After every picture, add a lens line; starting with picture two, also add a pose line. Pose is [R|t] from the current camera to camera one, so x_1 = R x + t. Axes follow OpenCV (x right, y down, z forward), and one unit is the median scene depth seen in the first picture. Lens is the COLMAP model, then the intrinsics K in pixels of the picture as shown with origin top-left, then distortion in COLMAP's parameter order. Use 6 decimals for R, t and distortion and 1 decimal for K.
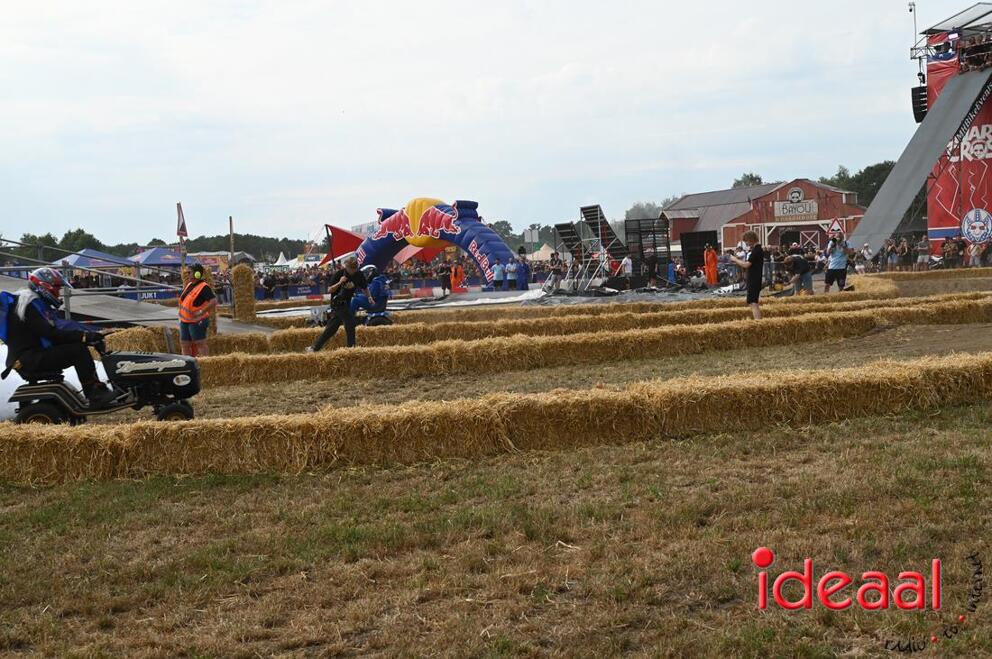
lens RADIAL K [[1178.8, 0, 496.0], [0, 1178.8, 329.5], [0, 0, 1]] dist [0.001957, 0.180177]
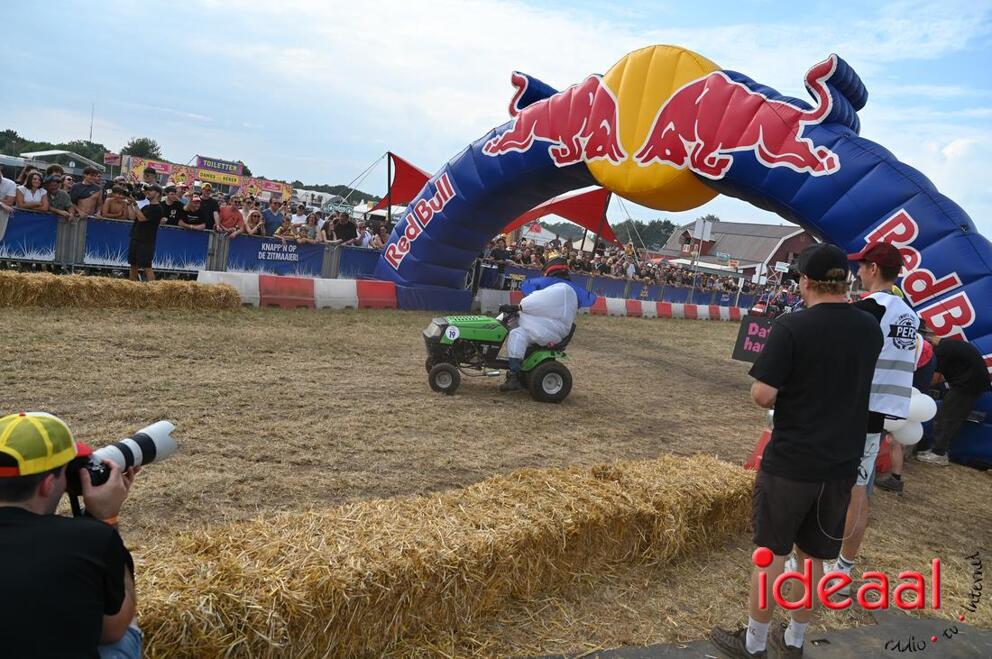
lens RADIAL K [[689.3, 0, 496.0], [0, 689.3, 329.5], [0, 0, 1]] dist [-0.102286, 0.083834]
pose [[0.979965, 0.197353, 0.026836, -0.080472], [-0.198861, 0.977018, 0.076742, -0.034123], [-0.011074, -0.080541, 0.996690, 0.660446]]
